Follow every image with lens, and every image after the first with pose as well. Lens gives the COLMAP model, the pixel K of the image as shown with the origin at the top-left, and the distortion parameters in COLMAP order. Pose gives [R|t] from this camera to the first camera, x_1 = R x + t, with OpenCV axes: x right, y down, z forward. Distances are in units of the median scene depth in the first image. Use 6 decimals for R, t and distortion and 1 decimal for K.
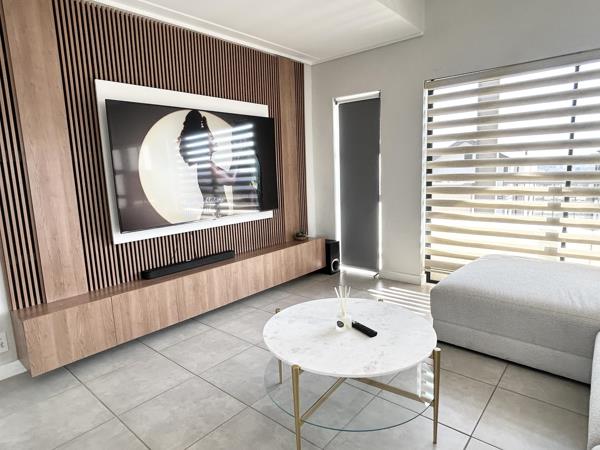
lens RADIAL K [[364.3, 0, 300.0], [0, 364.3, 225.0], [0, 0, 1]] dist [-0.004873, -0.001543]
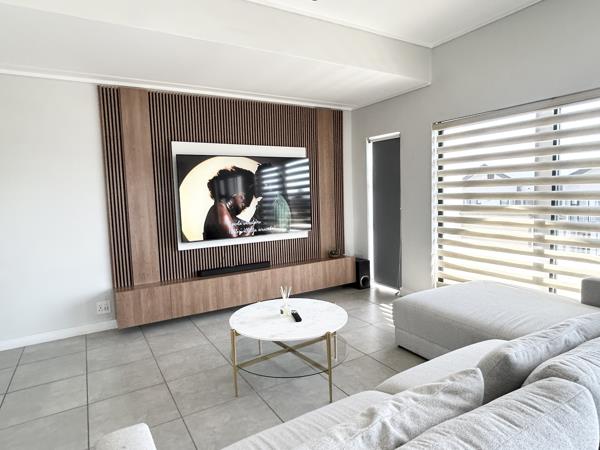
lens RADIAL K [[364.3, 0, 300.0], [0, 364.3, 225.0], [0, 0, 1]] dist [-0.004873, -0.001543]
pose [[0.950127, 0.034555, -0.309944, 0.350142], [-0.051055, 0.997669, -0.045279, -0.006659], [0.307657, 0.058845, 0.949676, -0.214463]]
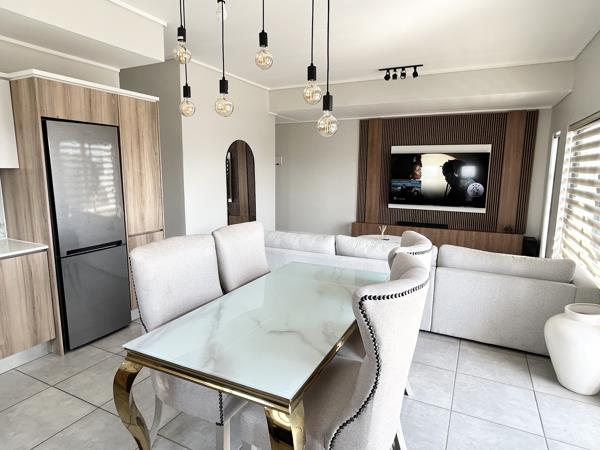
lens RADIAL K [[364.3, 0, 300.0], [0, 364.3, 225.0], [0, 0, 1]] dist [-0.004873, -0.001543]
pose [[0.247891, 0.187338, -0.950502, 1.578916], [-0.165700, 0.974867, 0.148926, -0.093318], [0.954512, 0.120581, 0.272702, -0.260887]]
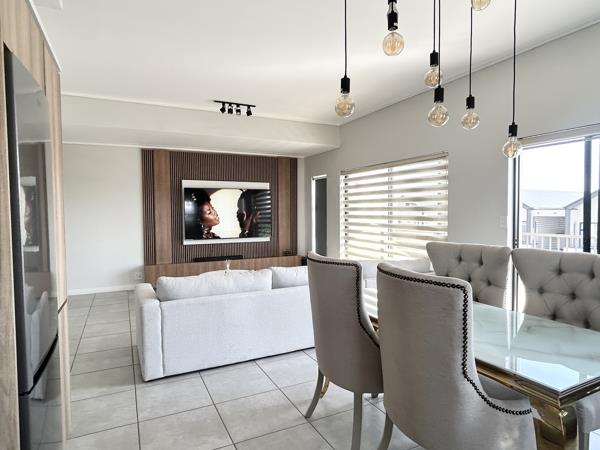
lens RADIAL K [[357.8, 0, 301.6], [0, 357.8, 226.4], [0, 0, 1]] dist [0.000804, 0.000120]
pose [[0.922909, 0.047528, -0.382073, 0.971461], [-0.086697, 0.992520, -0.085954, 0.059359], [0.375129, 0.112453, 0.920126, -0.793804]]
